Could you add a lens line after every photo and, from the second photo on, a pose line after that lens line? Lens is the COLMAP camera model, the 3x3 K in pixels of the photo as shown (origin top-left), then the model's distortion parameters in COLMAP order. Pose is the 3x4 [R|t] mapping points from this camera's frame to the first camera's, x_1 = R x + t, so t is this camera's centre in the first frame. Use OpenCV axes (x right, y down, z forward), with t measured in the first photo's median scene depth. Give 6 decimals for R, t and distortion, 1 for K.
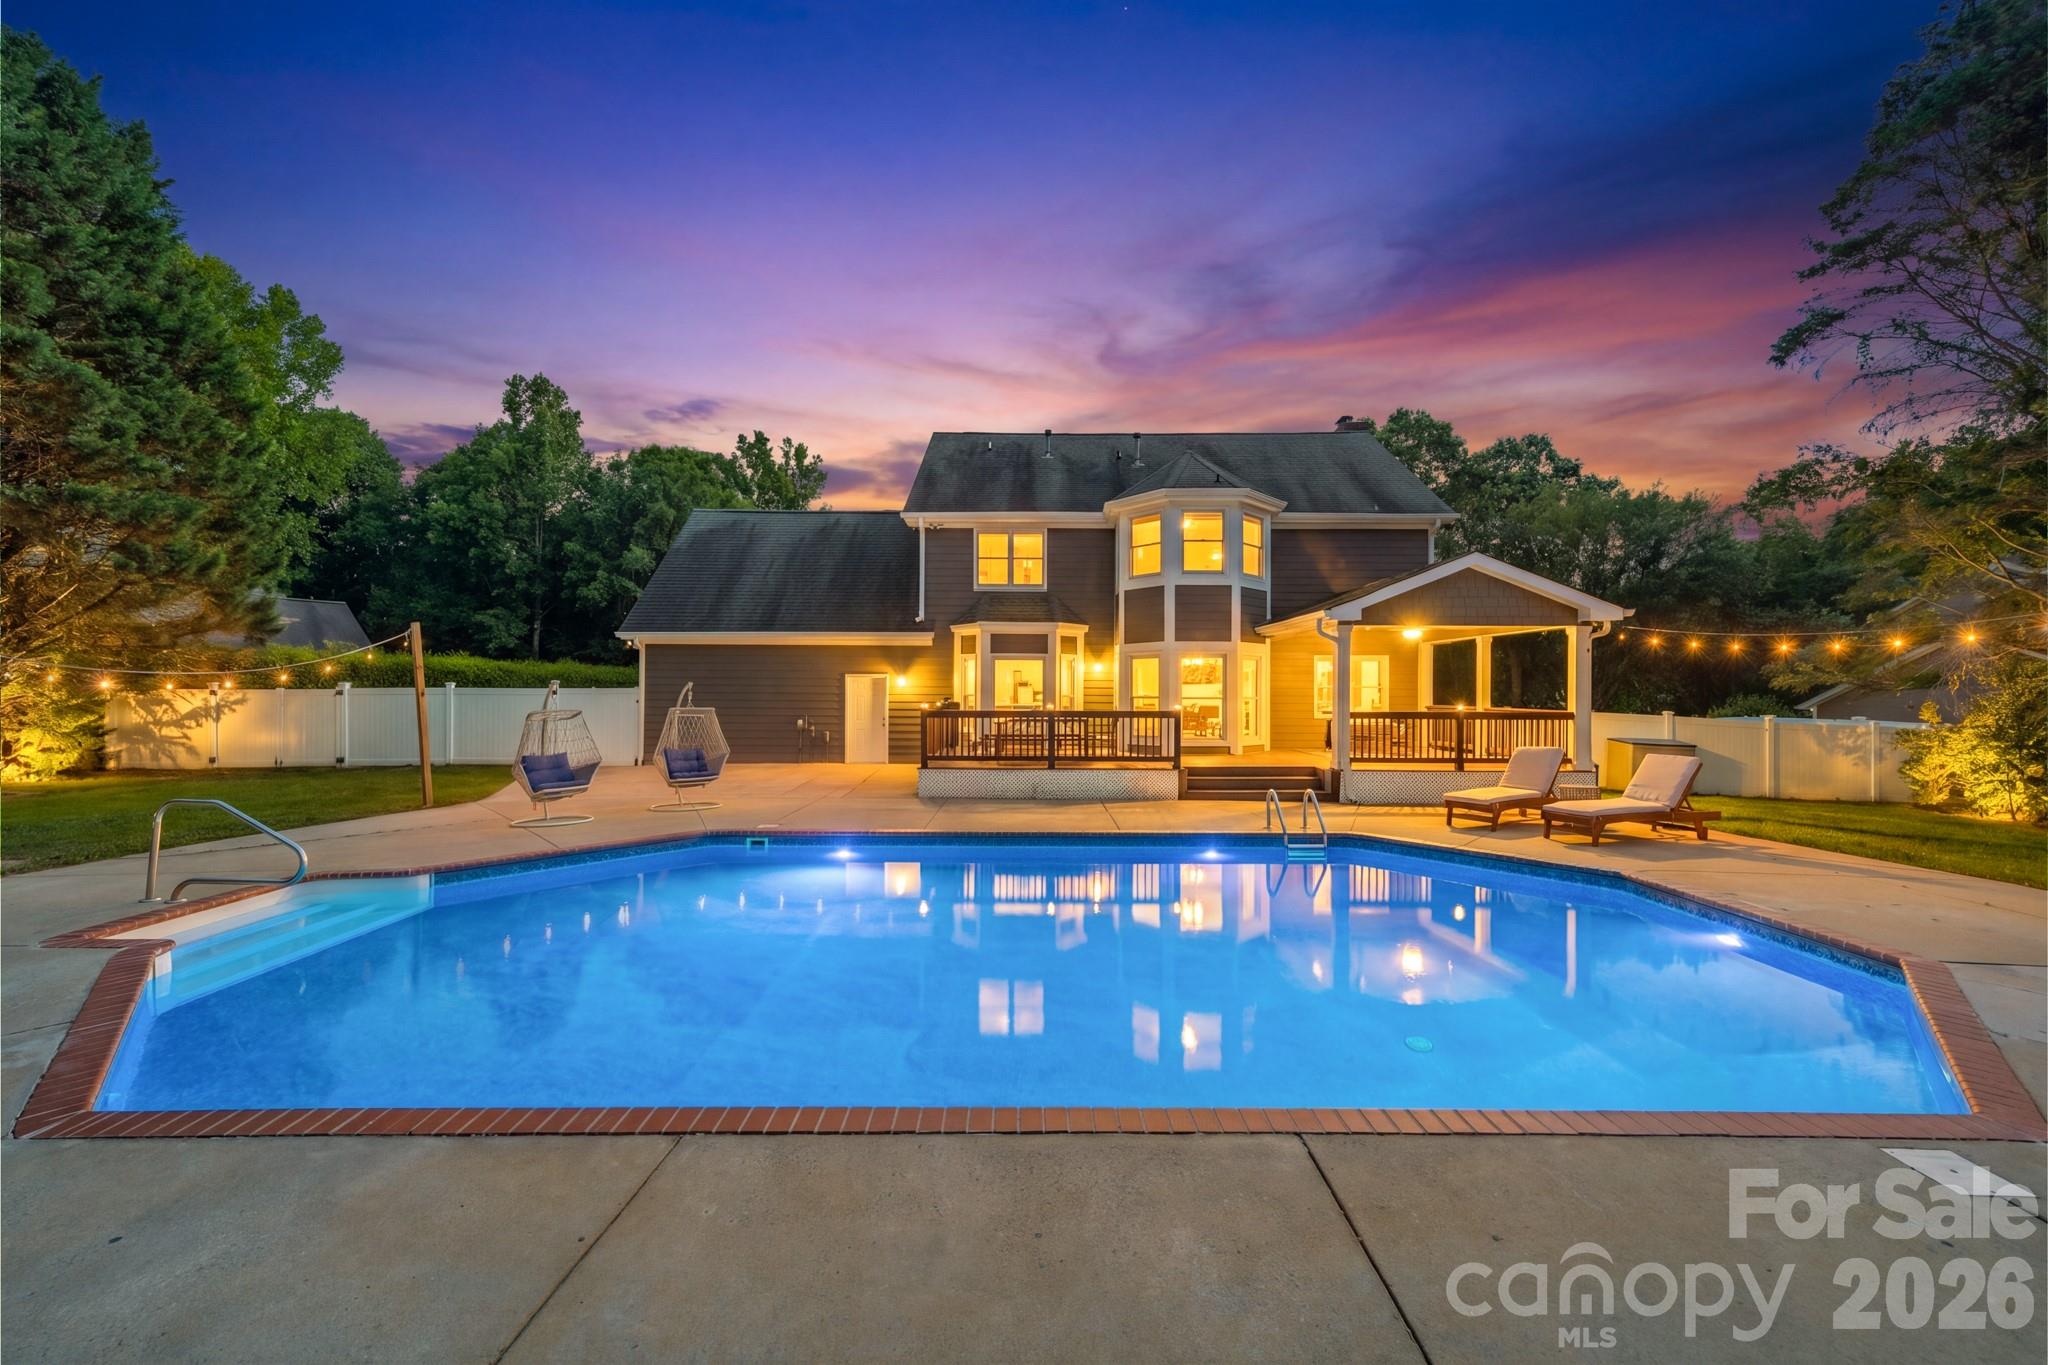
lens RADIAL K [[739.7, 0, 1030.8], [0, 739.7, 684.8], [0, 0, 1]] dist [0.008643, -0.000248]
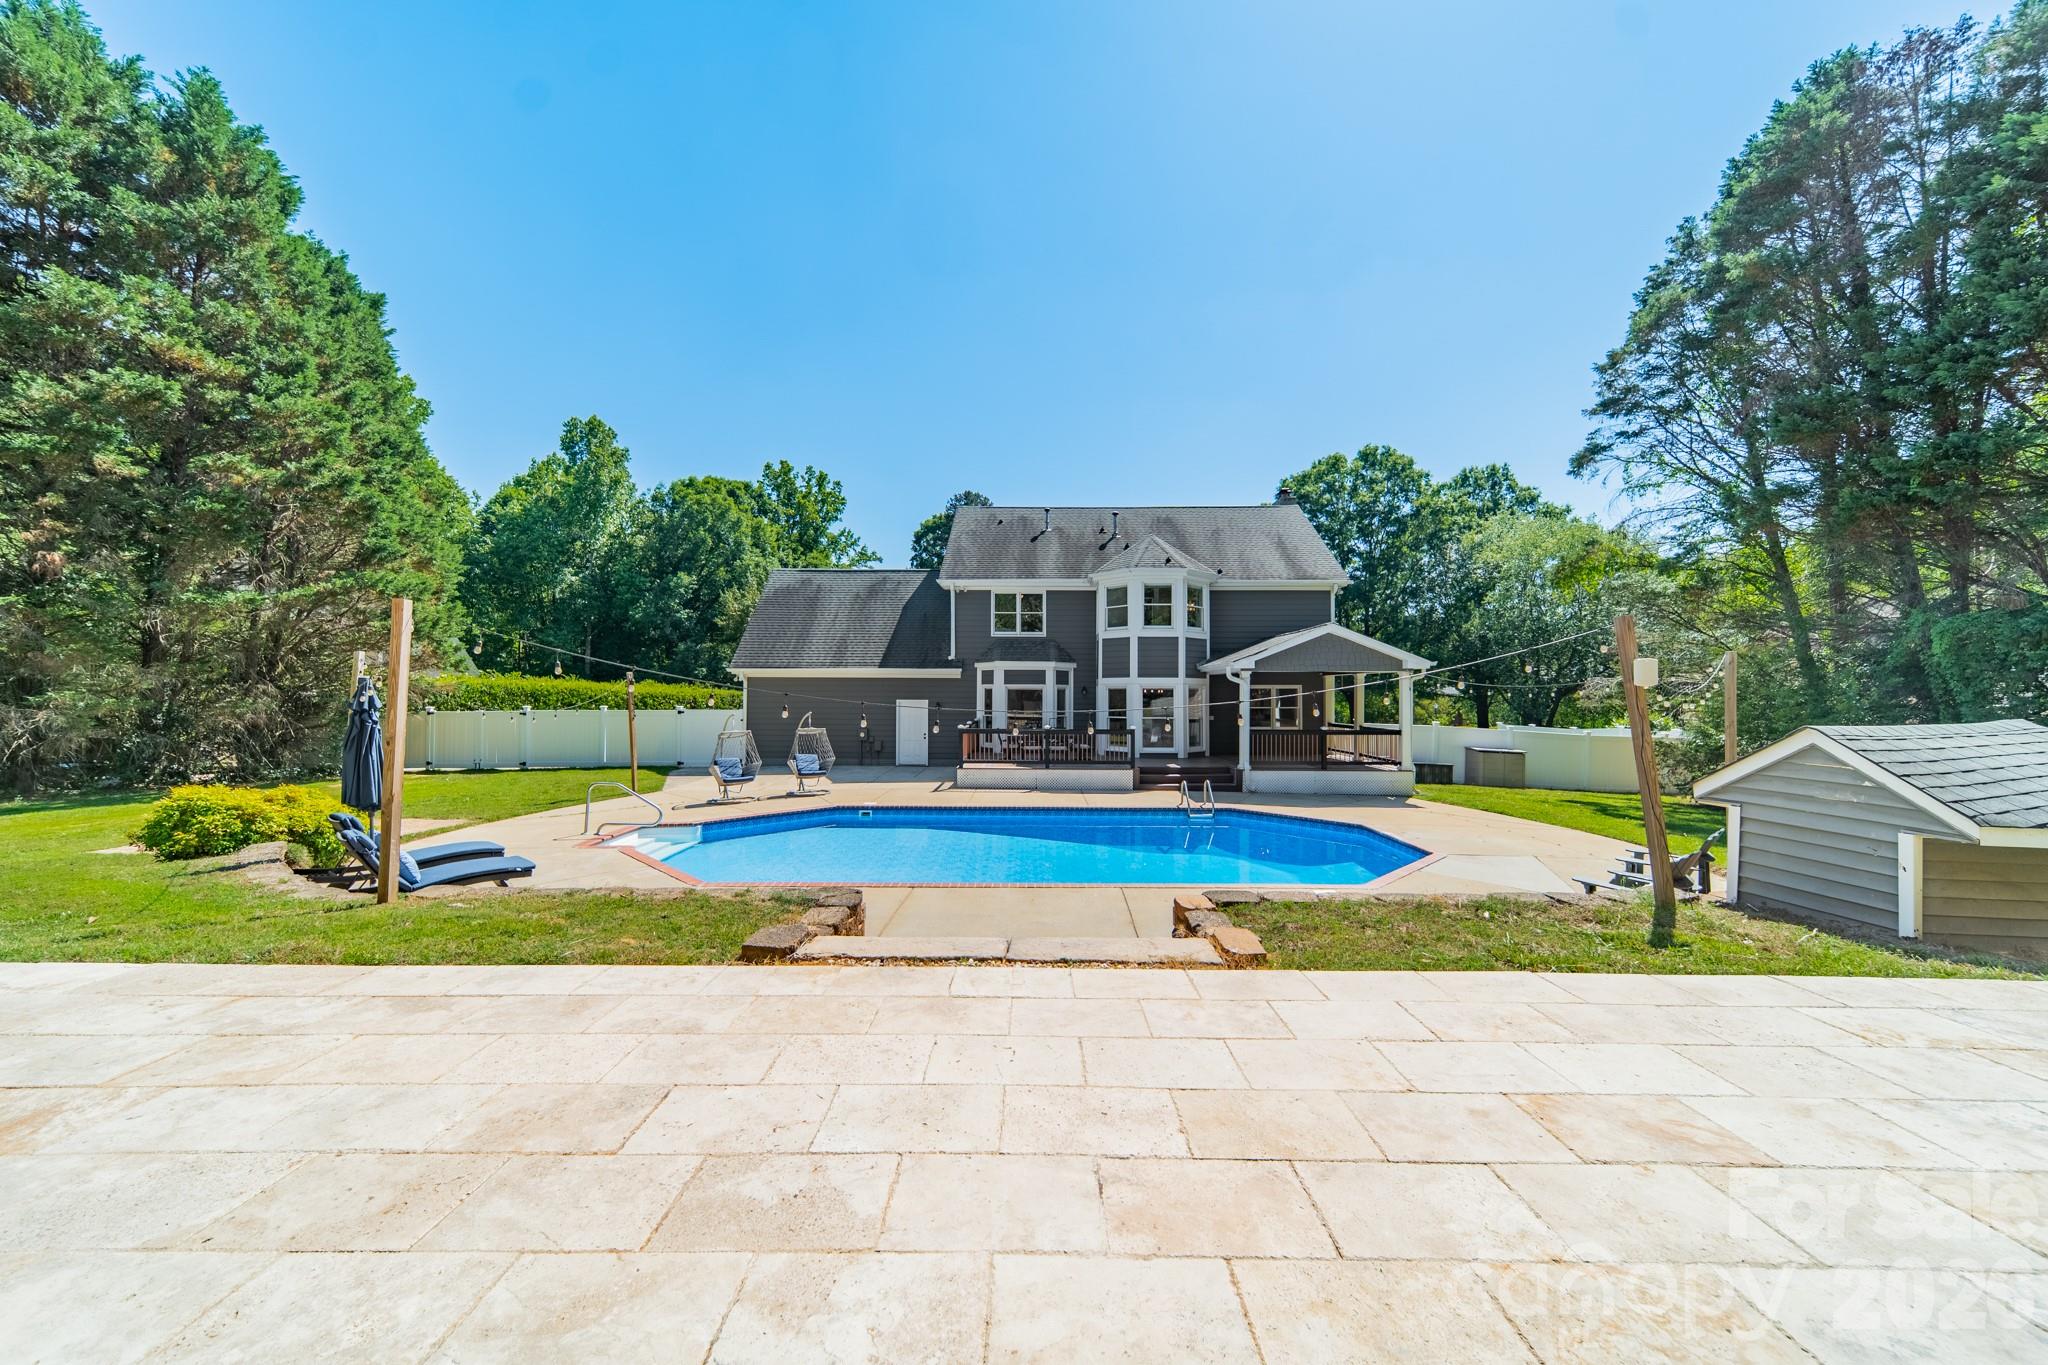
lens RADIAL K [[737.9, 0, 1027.1], [0, 737.9, 676.5], [0, 0, 1]] dist [0.007870, -0.000462]
pose [[0.999936, -0.001241, -0.011242, 0.000963], [0.001030, 0.999824, -0.018734, -0.009925], [0.011264, 0.018721, 0.999761, -0.110137]]
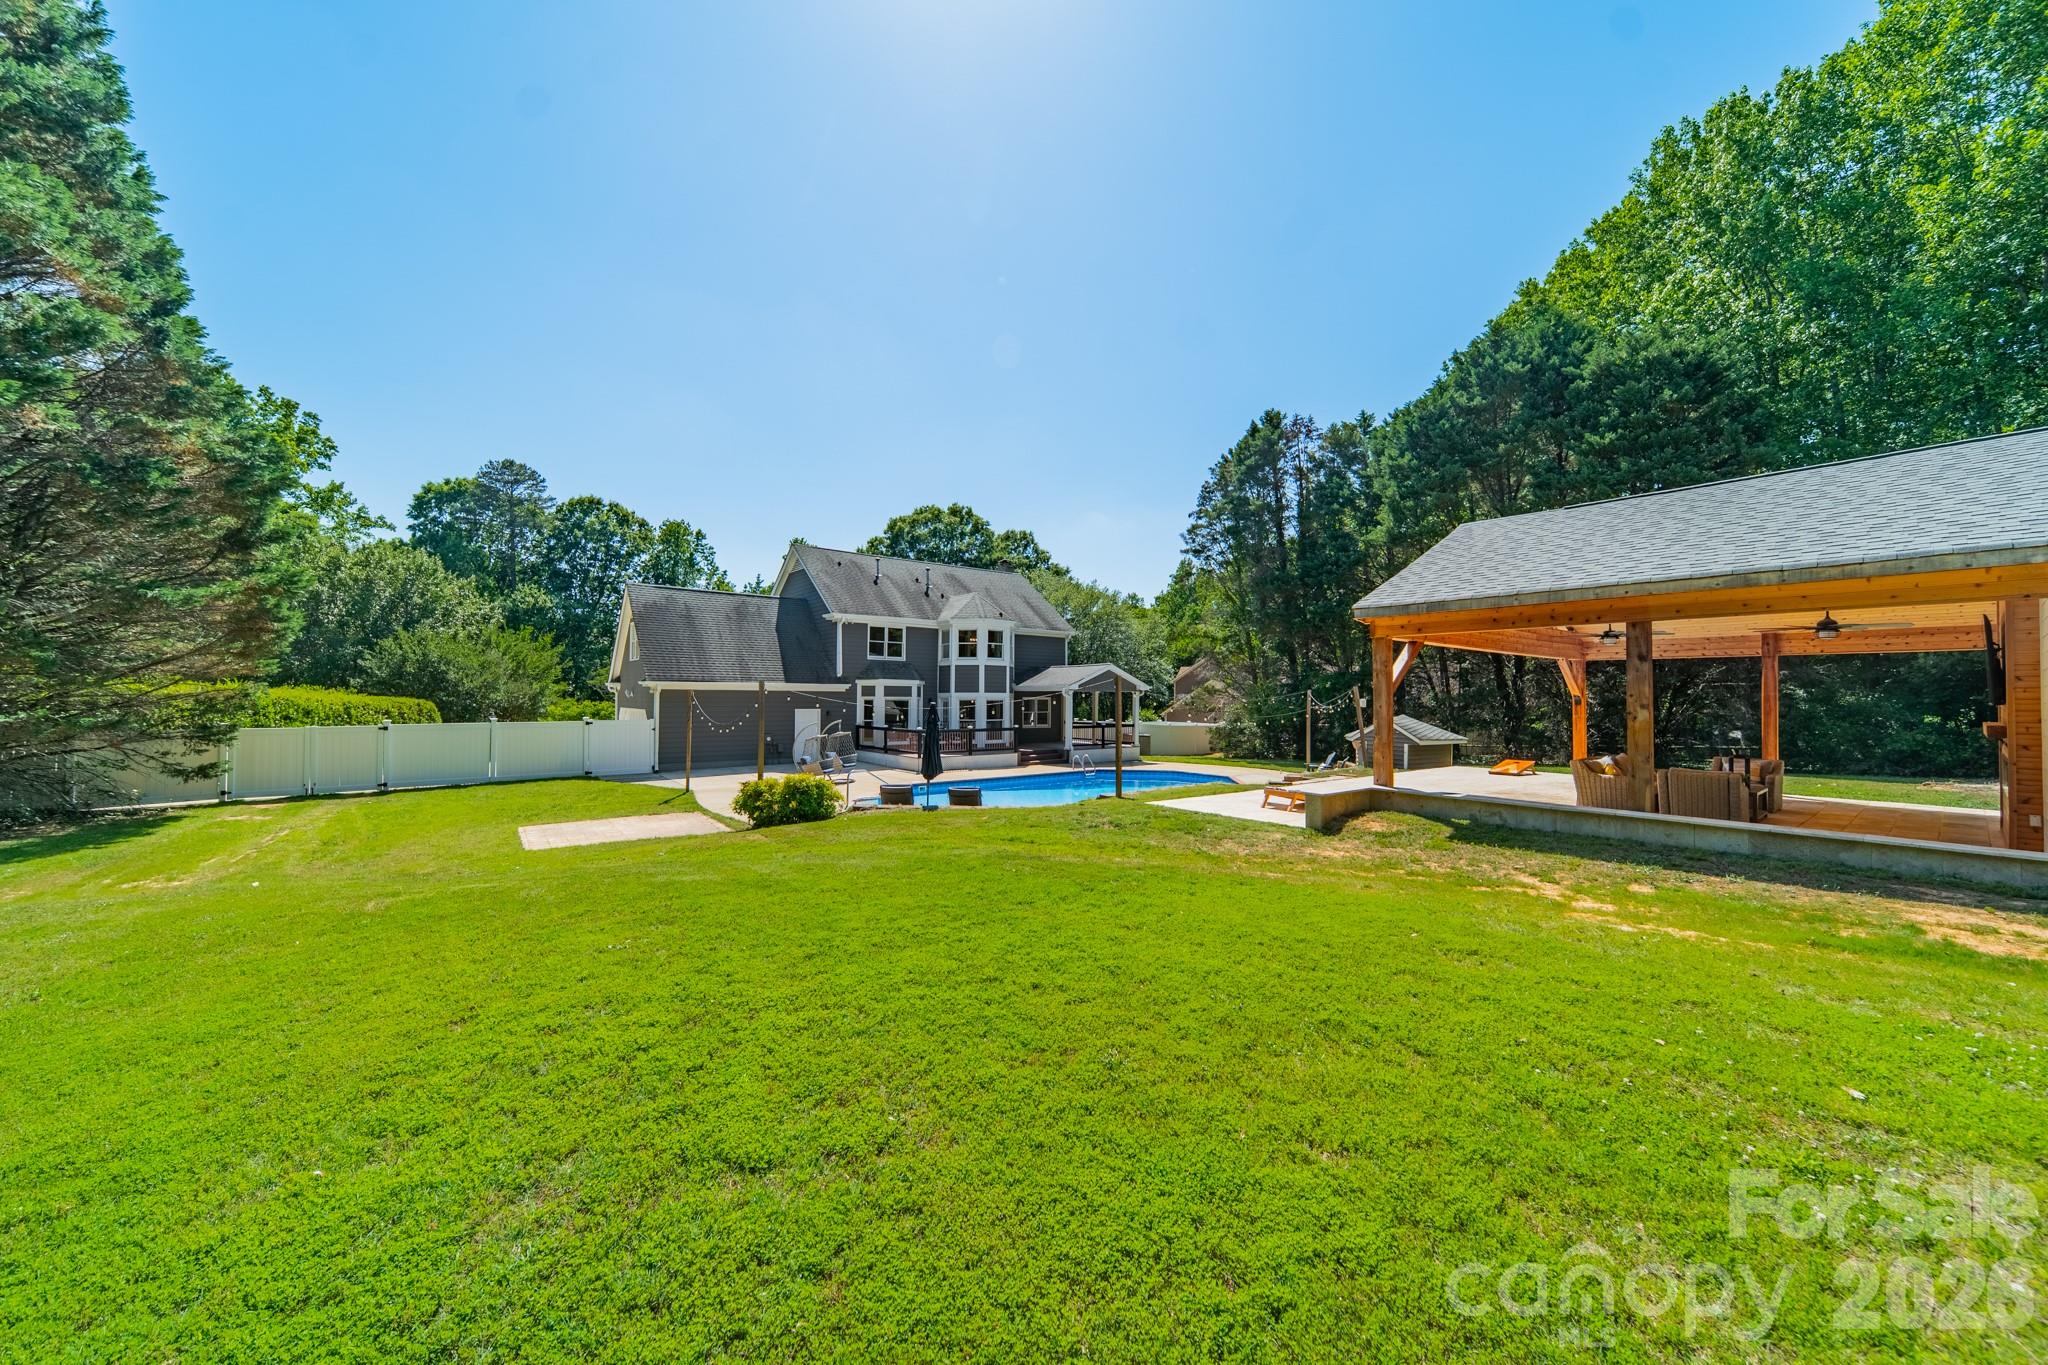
lens RADIAL K [[742.8, 0, 1031.7], [0, 742.8, 679.5], [0, 0, 1]] dist [-0.000101, -0.000027]
pose [[0.779465, 0.015139, 0.626263, -0.285237], [-0.004964, 0.999826, -0.017991, -0.016919], [-0.626426, 0.010915, 0.779405, -0.195508]]
